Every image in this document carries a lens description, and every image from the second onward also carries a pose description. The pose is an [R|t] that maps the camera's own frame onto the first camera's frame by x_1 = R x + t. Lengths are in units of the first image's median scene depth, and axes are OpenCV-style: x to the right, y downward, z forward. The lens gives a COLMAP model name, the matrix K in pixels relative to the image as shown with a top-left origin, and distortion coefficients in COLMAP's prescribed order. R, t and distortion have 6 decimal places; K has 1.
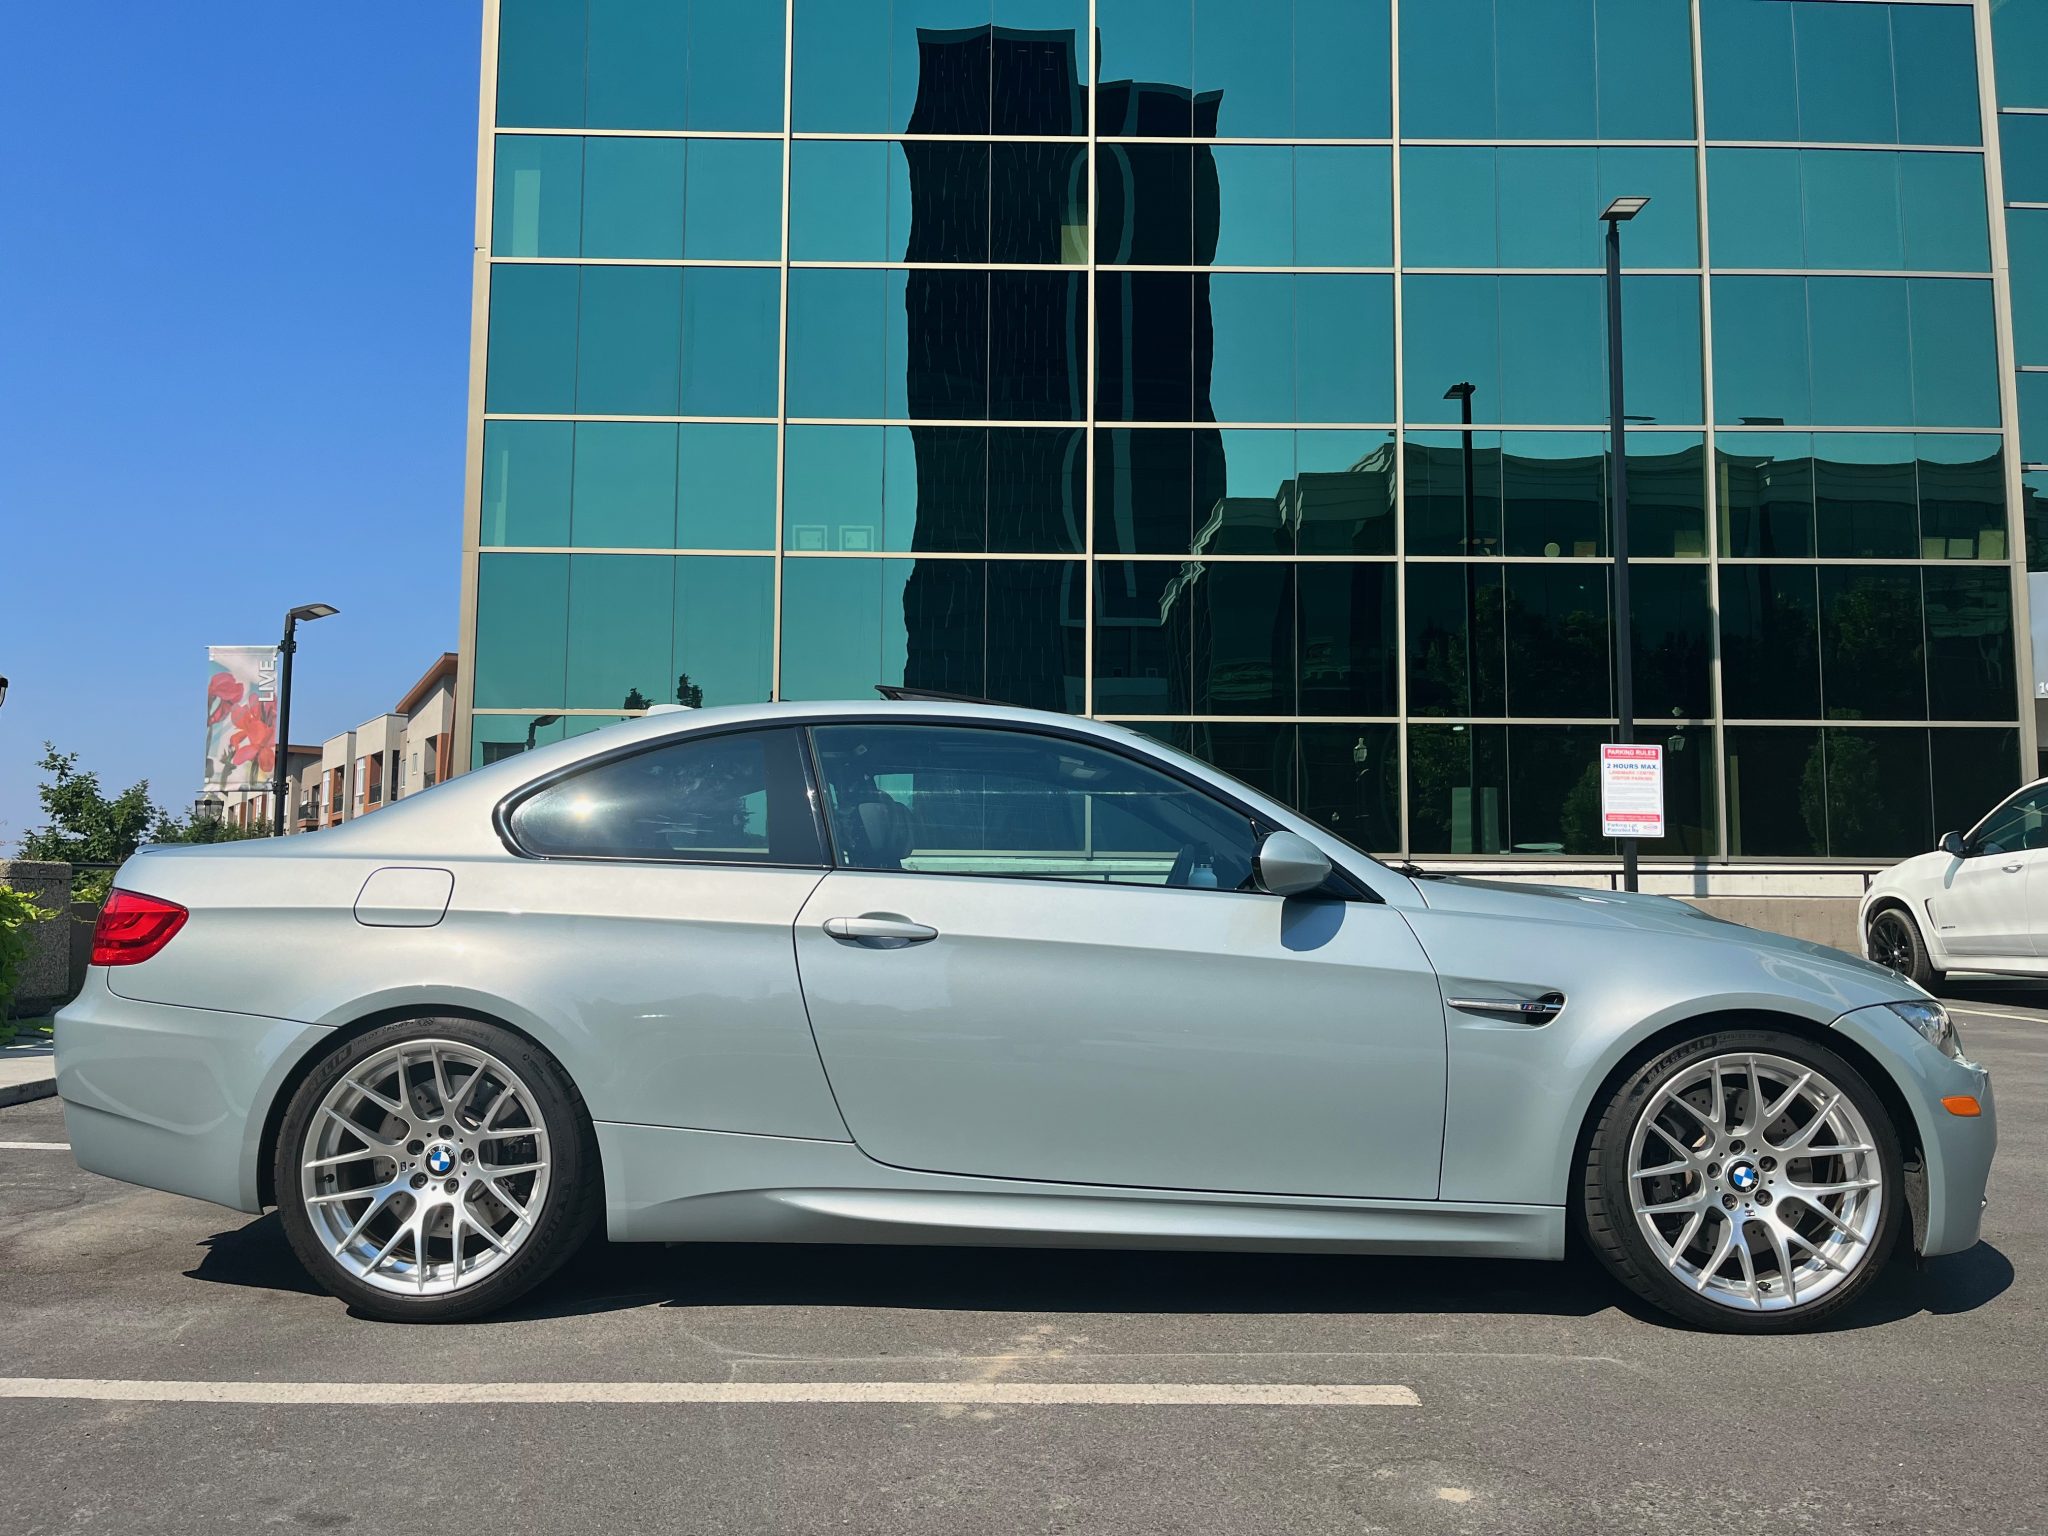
lens RADIAL K [[1586.8, 0, 1030.5], [0, 1586.8, 759.1], [0, 0, 1]] dist [0.062103, -0.090444]
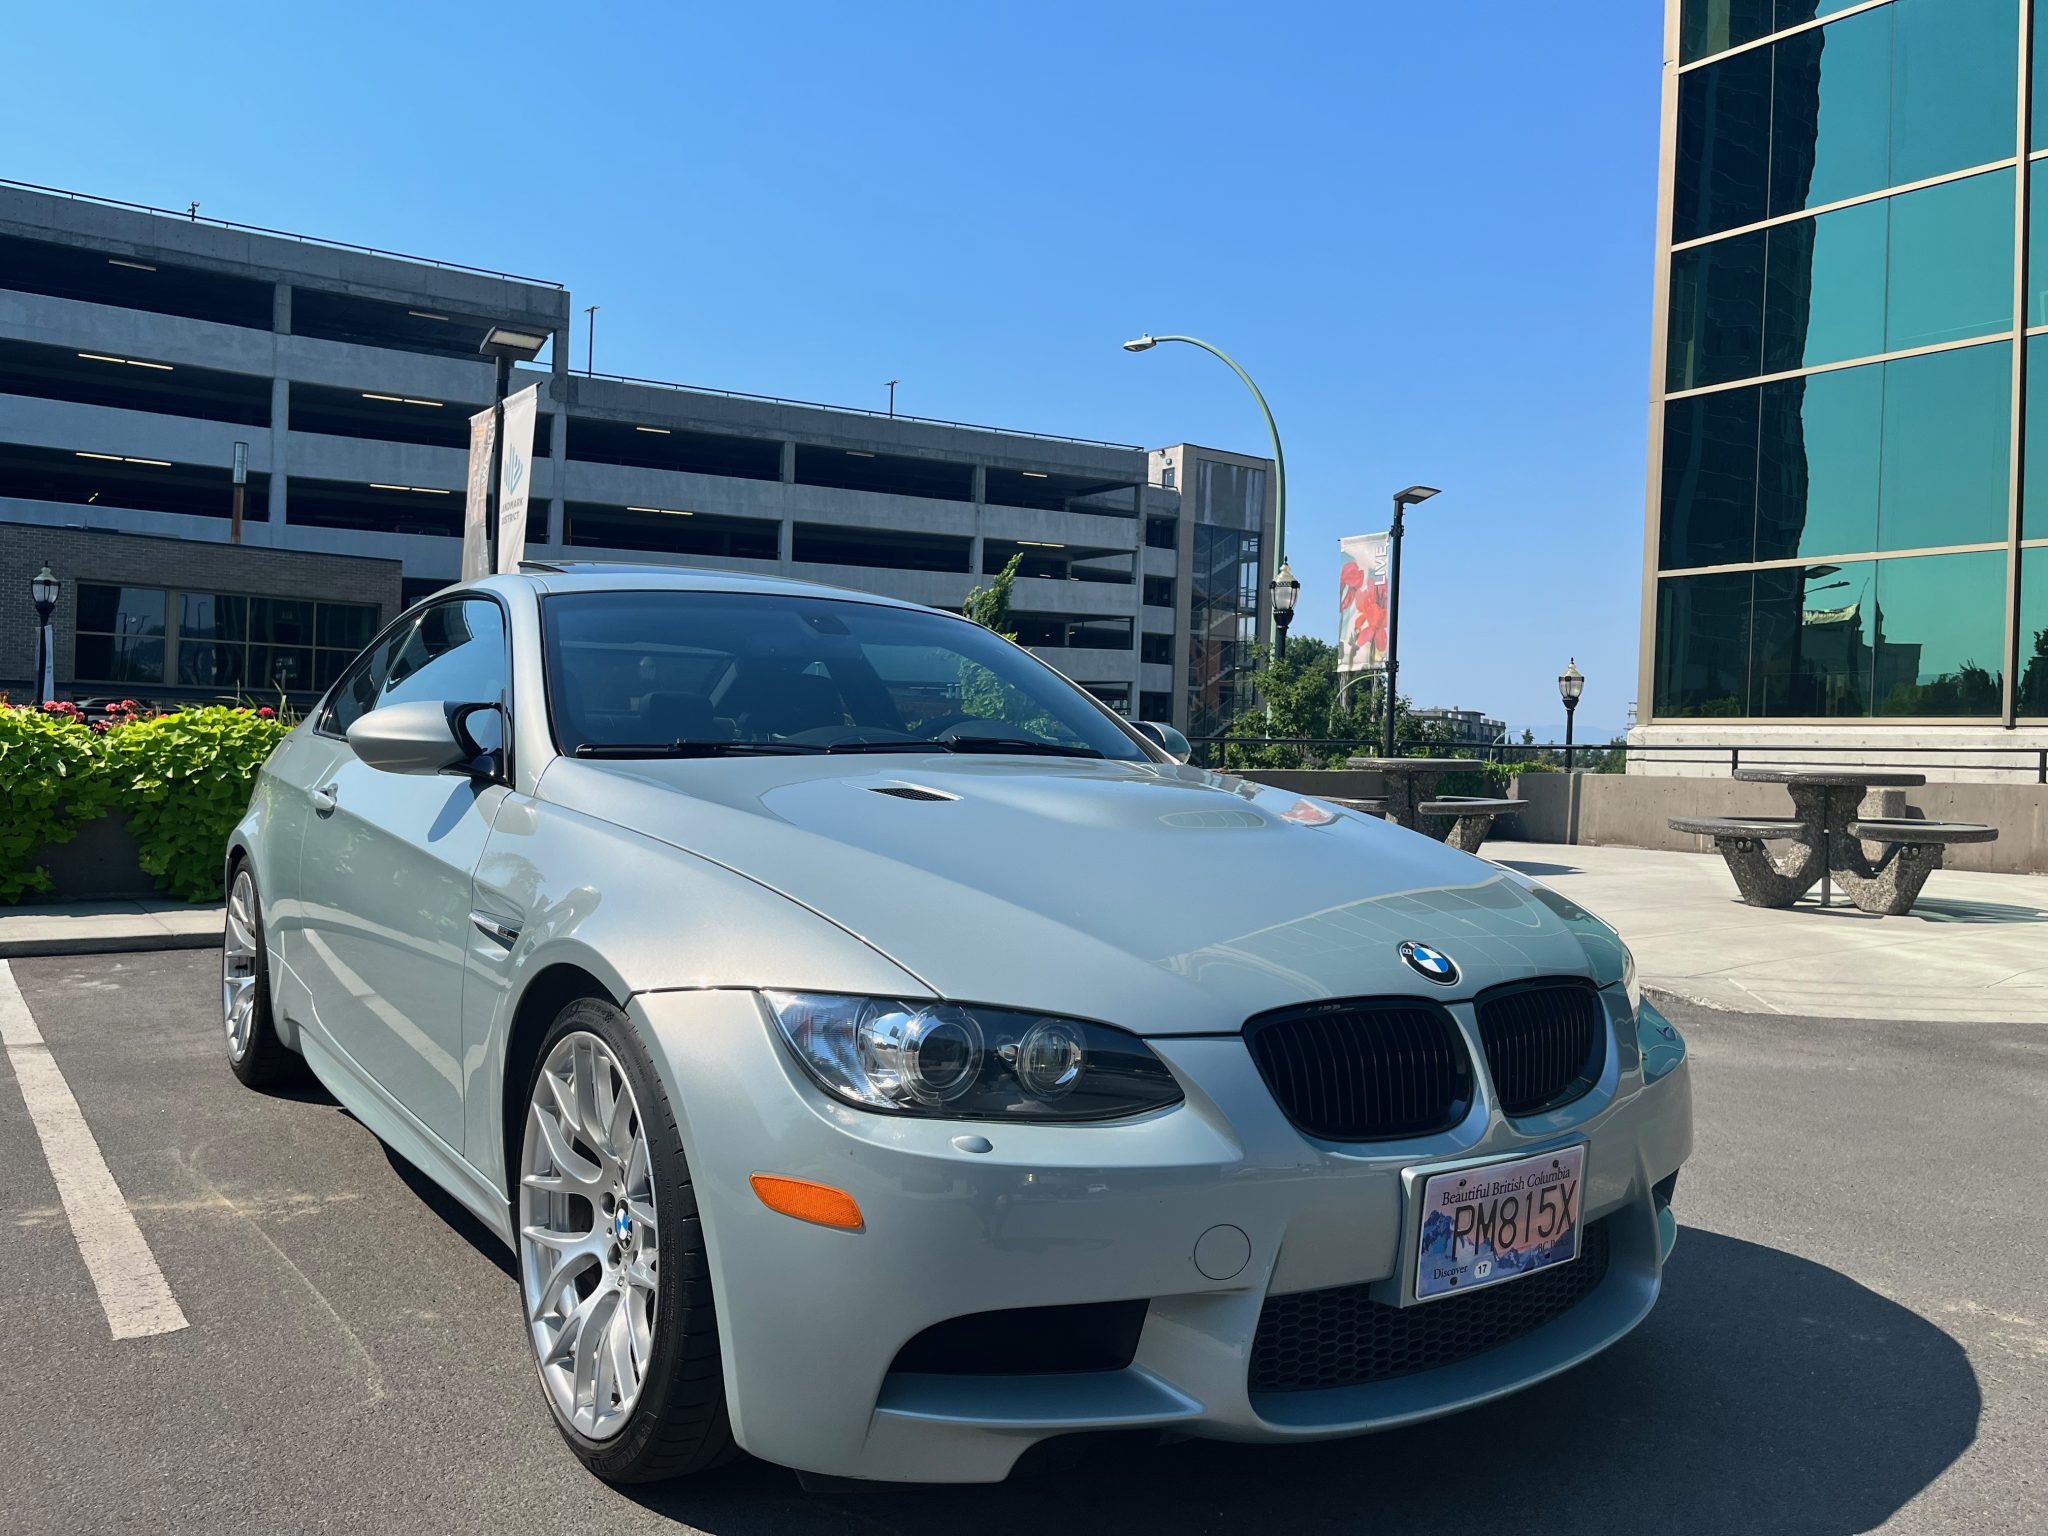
lens RADIAL K [[1581.2, 0, 1018.7], [0, 1581.2, 775.0], [0, 0, 1]] dist [0.078955, -0.126064]
pose [[0.567614, 0.019384, -0.823067, 1.055535], [0.054208, 0.996673, 0.060856, 0.050882], [0.821509, -0.079159, 0.564675, 0.782862]]
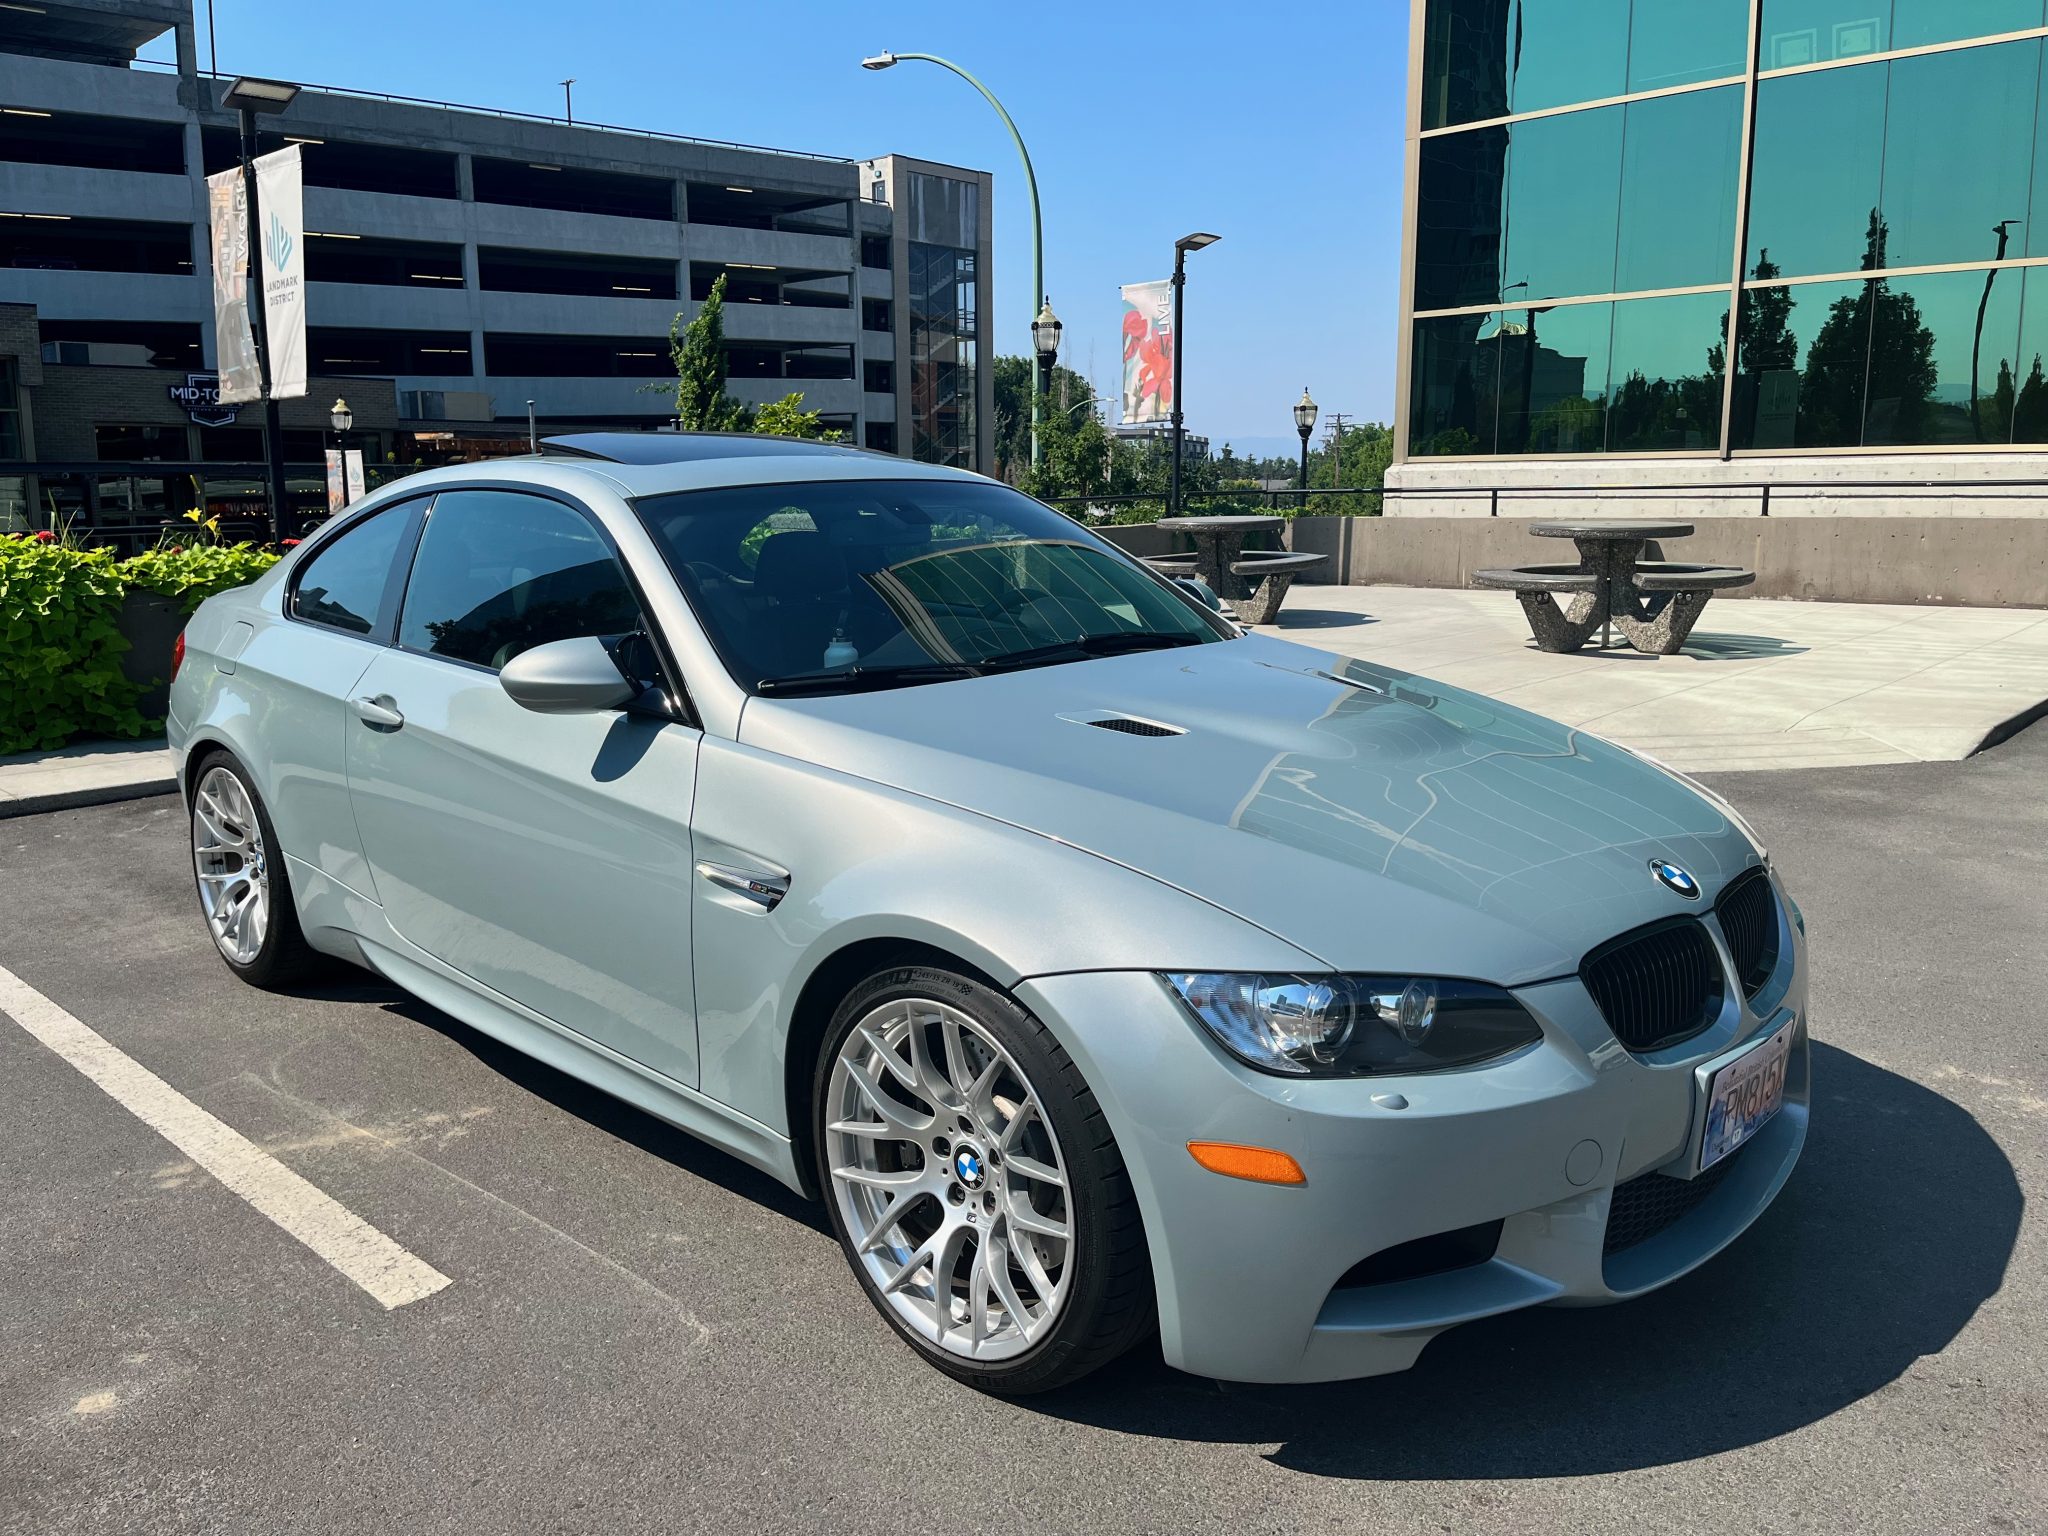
lens RADIAL K [[1586.8, 0, 1030.5], [0, 1586.8, 759.1], [0, 0, 1]] dist [0.062103, -0.090444]
pose [[0.714806, 0.107285, -0.691044, 0.921692], [0.080449, 0.968987, 0.233650, -0.070346], [0.694680, -0.222608, 0.684007, 0.584326]]
